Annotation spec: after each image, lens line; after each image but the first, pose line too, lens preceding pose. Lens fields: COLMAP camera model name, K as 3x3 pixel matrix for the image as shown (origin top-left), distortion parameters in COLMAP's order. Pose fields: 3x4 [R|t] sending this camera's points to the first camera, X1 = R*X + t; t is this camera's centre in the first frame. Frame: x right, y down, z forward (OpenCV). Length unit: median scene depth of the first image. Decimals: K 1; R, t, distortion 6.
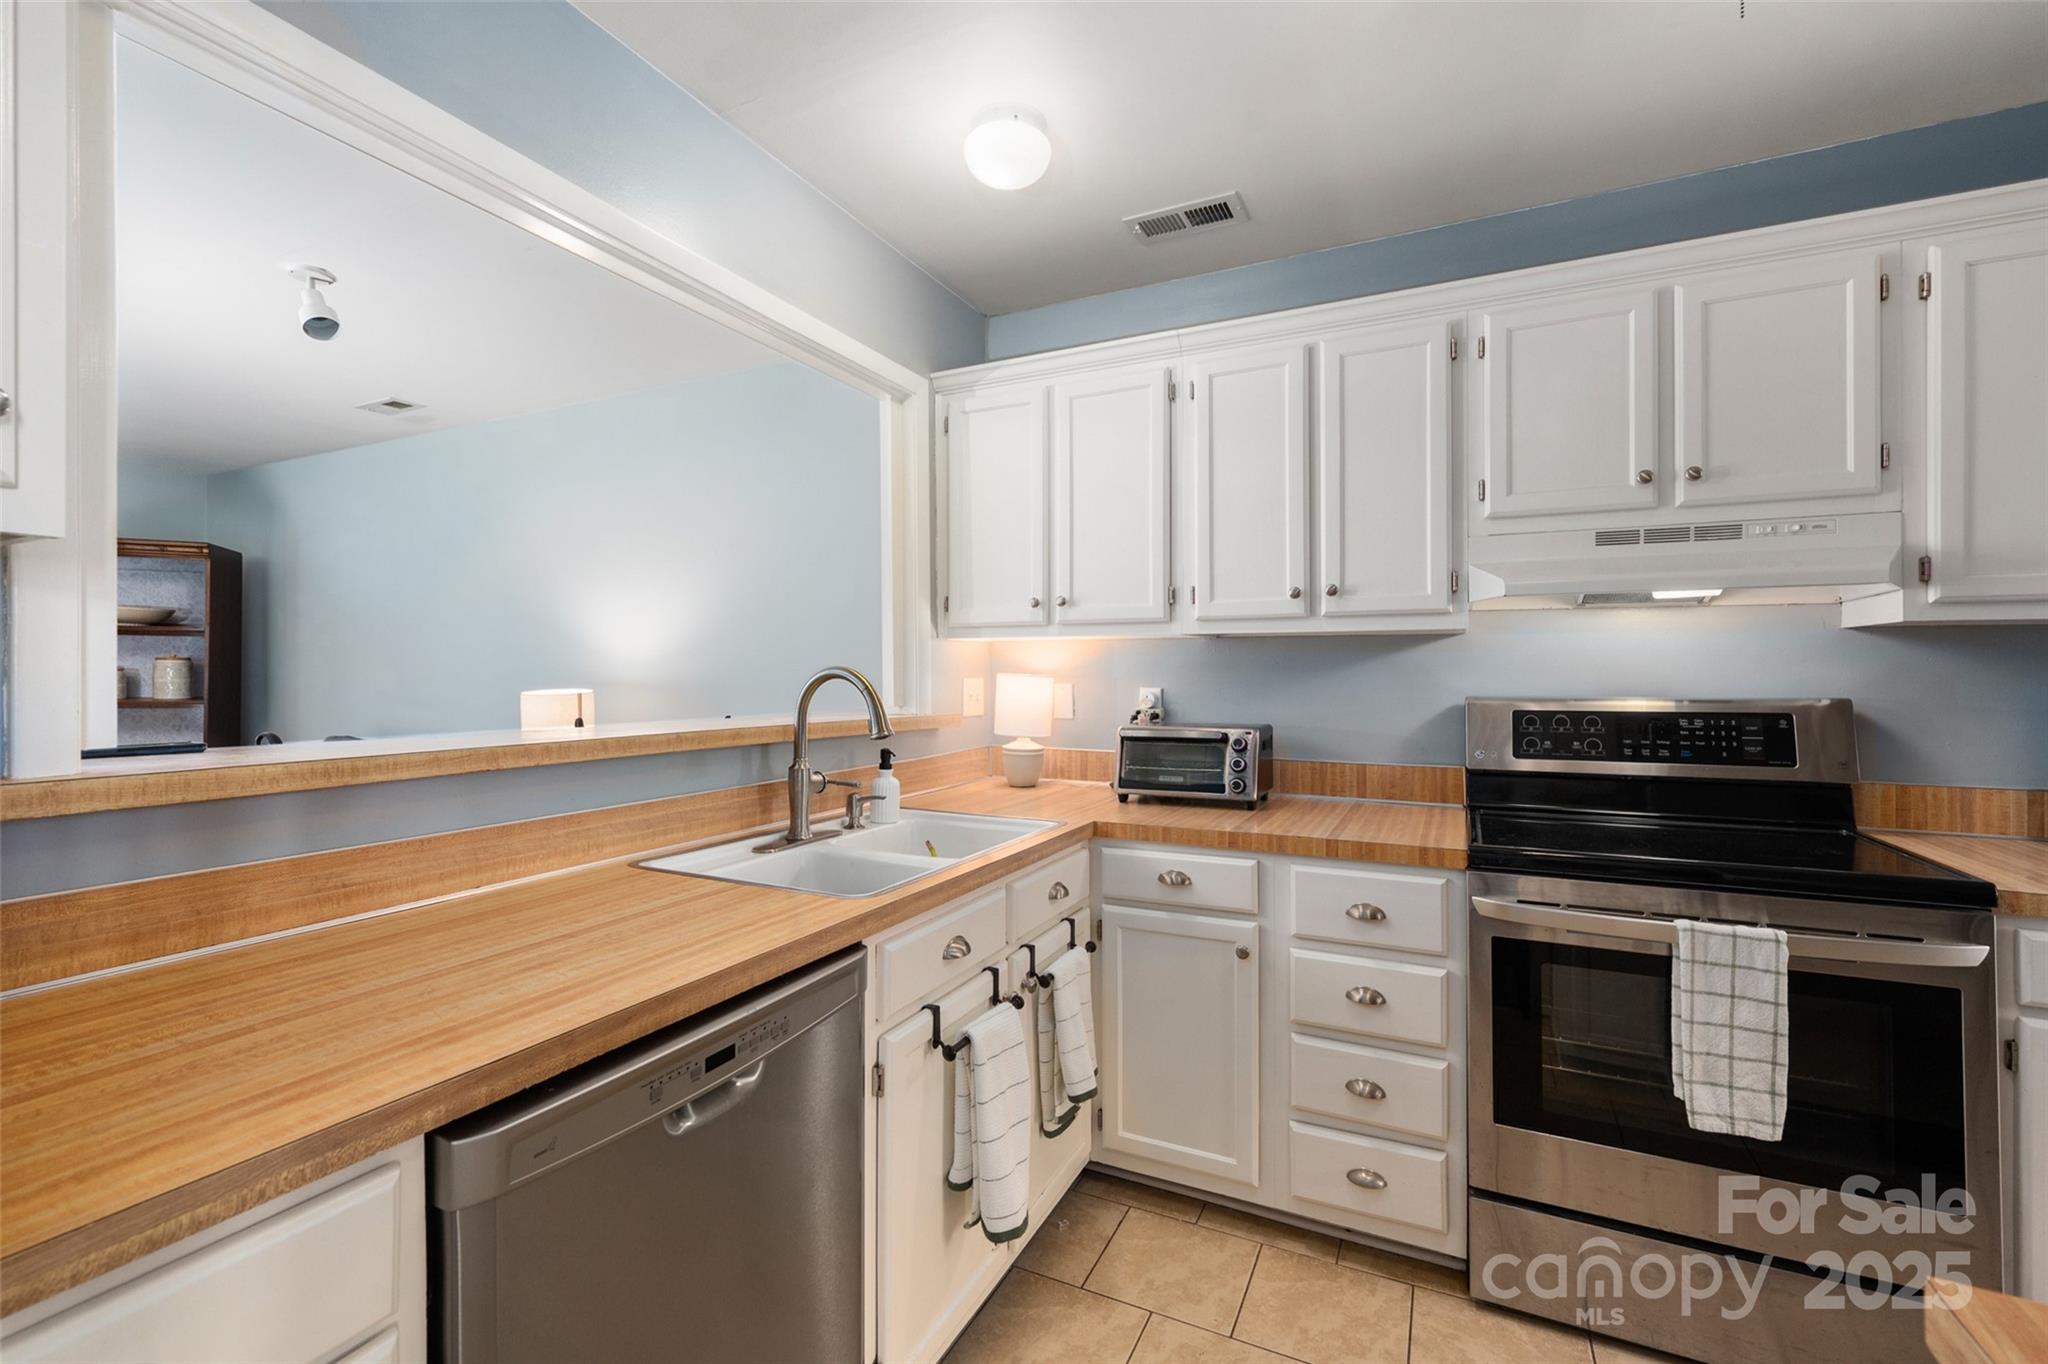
lens RADIAL K [[877.4, 0, 1024.0], [0, 877.4, 682.0], [0, 0, 1]] dist [-0.002393, -0.000676]
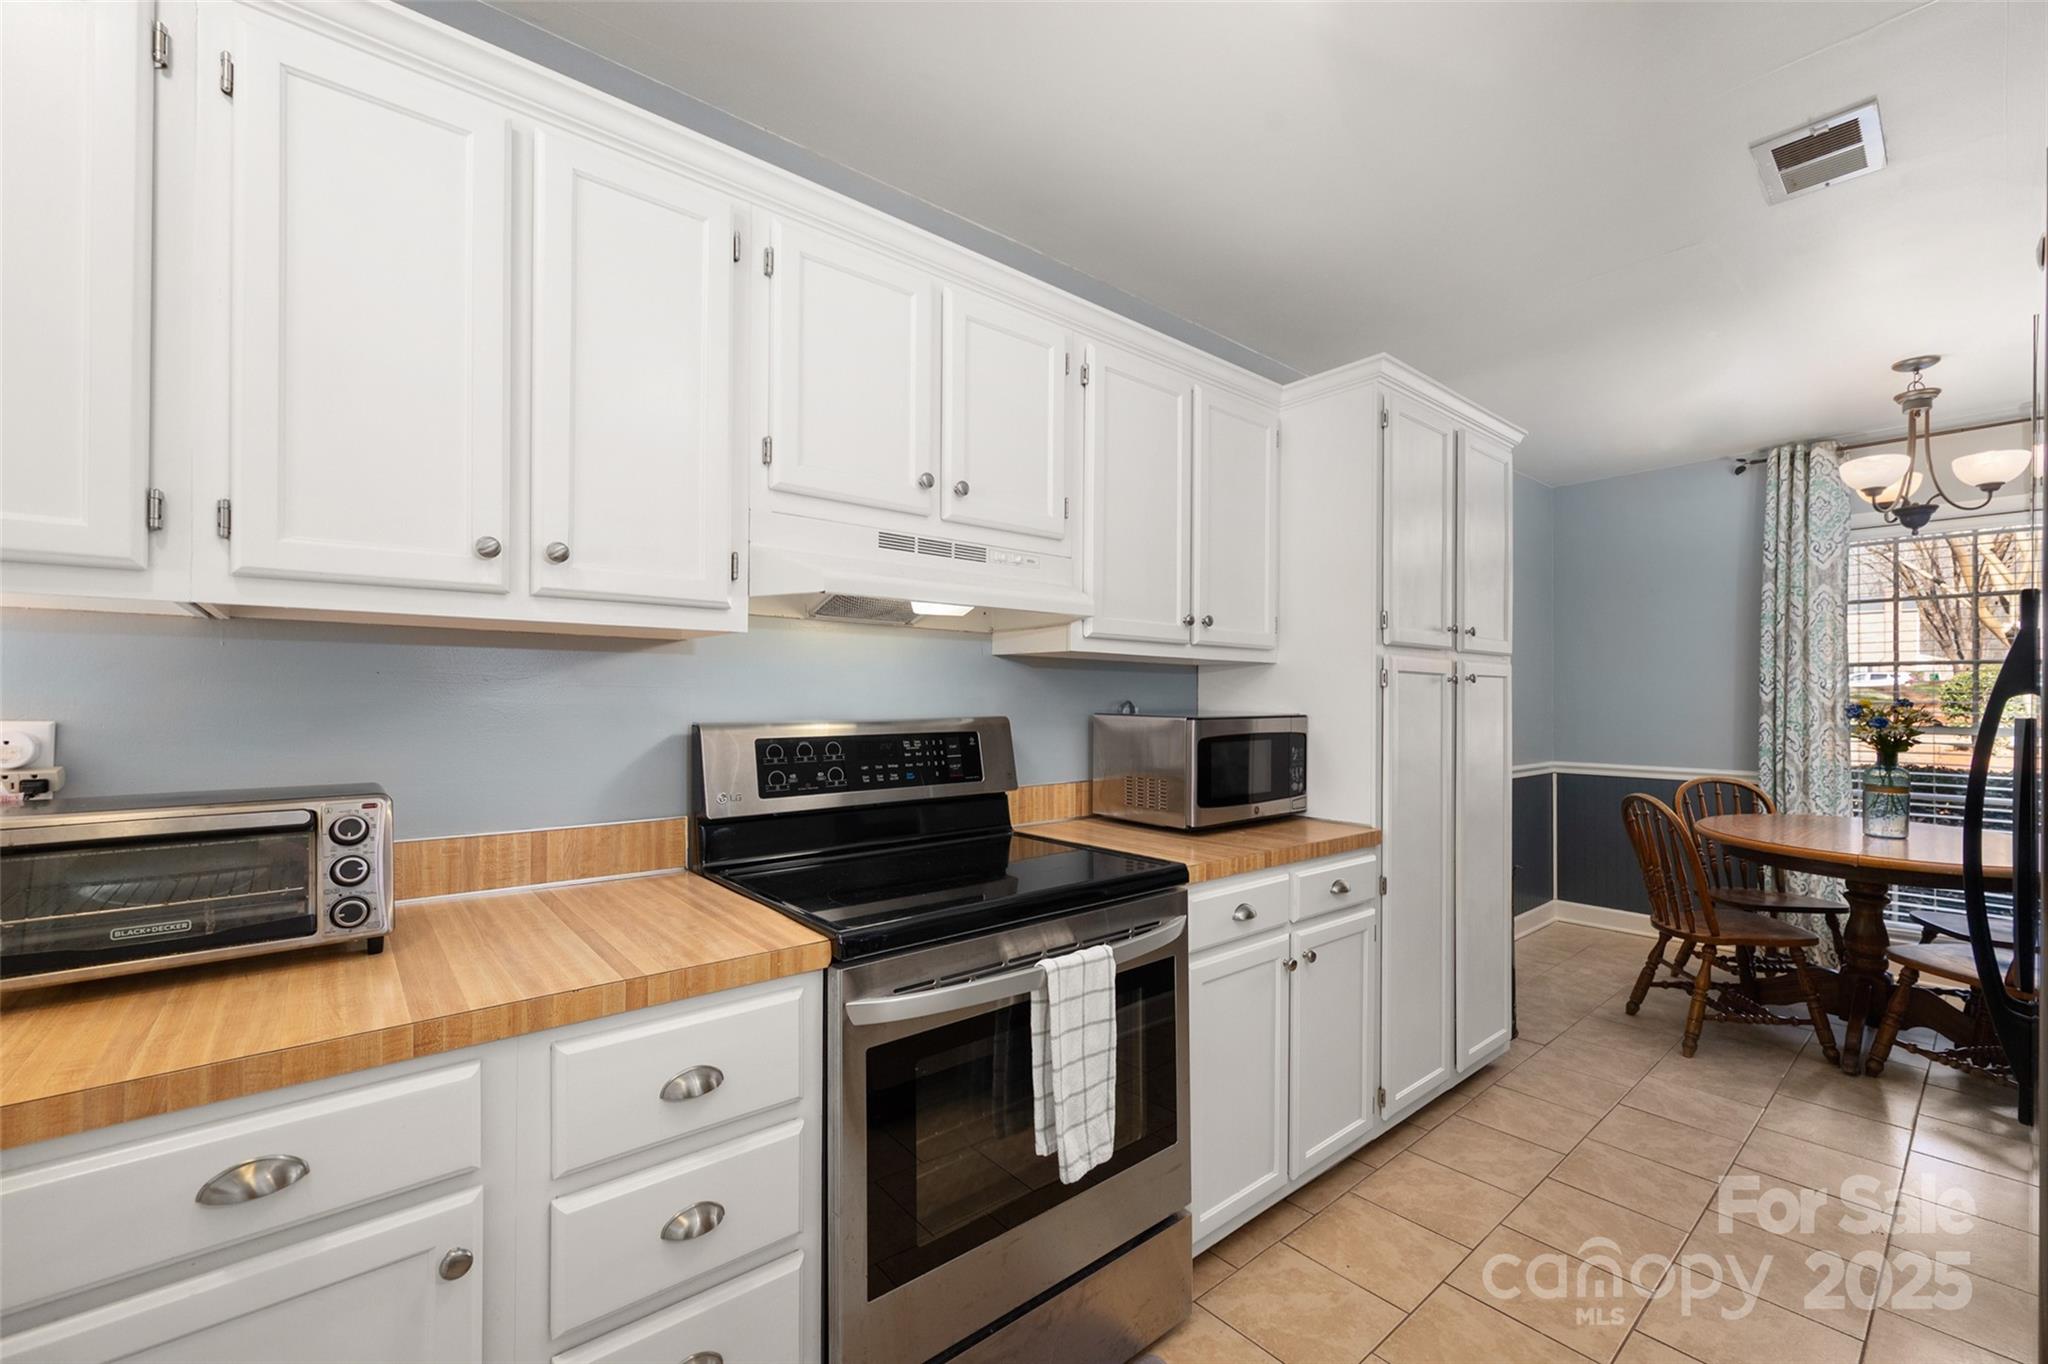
lens RADIAL K [[843.4, 0, 1045.8], [0, 843.4, 693.9], [0, 0, 1]] dist [0.001081, -0.000018]
pose [[0.392460, 0.005458, 0.919753, -0.053183], [0.003914, 0.999963, -0.007604, -0.002211], [-0.919761, 0.006584, 0.392424, 0.506243]]
